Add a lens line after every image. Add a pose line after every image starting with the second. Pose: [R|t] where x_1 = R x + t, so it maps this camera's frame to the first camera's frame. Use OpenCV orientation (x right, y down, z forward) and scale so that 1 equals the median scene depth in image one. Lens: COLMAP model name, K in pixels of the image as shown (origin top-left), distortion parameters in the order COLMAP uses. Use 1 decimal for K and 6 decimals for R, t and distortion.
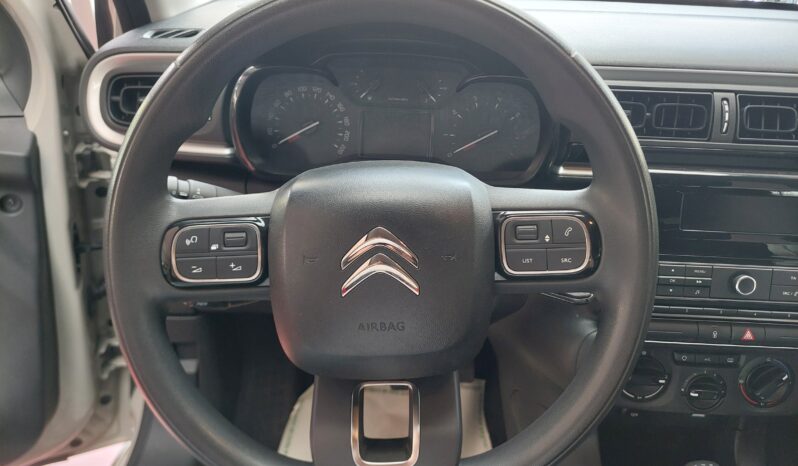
lens RADIAL K [[580.4, 0, 405.8], [0, 580.4, 215.5], [0, 0, 1]] dist [0.076607, -0.067518]
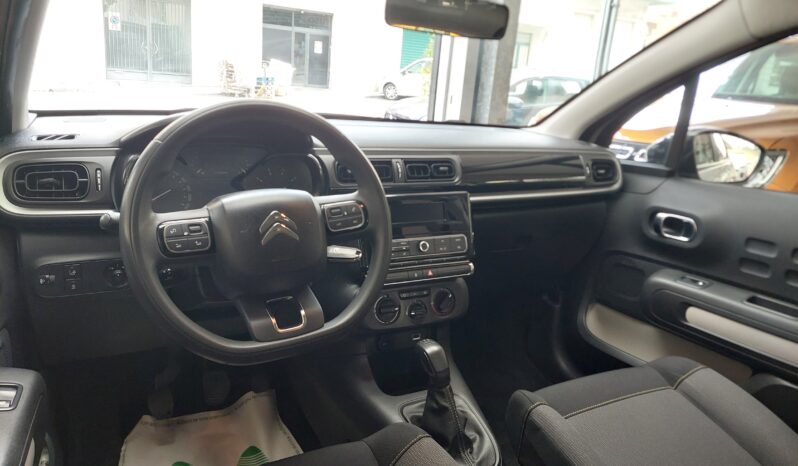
lens RADIAL K [[576.0, 0, 405.4], [0, 576.0, 213.6], [0, 0, 1]] dist [0.053369, -0.005848]
pose [[0.859651, -0.090632, 0.502779, -0.453818], [0.189765, 0.970375, -0.149537, 0.282116], [-0.474331, 0.223959, 0.851382, -0.664385]]
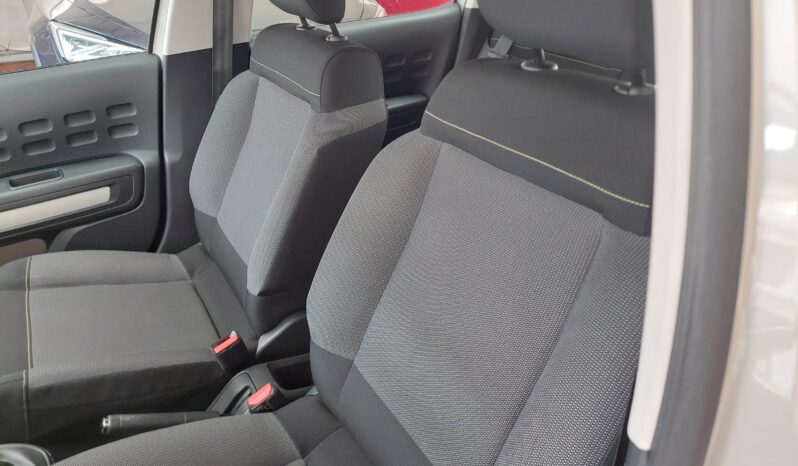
lens RADIAL K [[572.1, 0, 395.1], [0, 572.1, 221.9], [0, 0, 1]] dist [0.065601, -0.071789]
pose [[-0.538065, -0.408993, 0.737028, -0.865052], [0.371140, 0.670113, 0.642810, -0.304748], [-0.756797, 0.619414, -0.208771, 0.072523]]
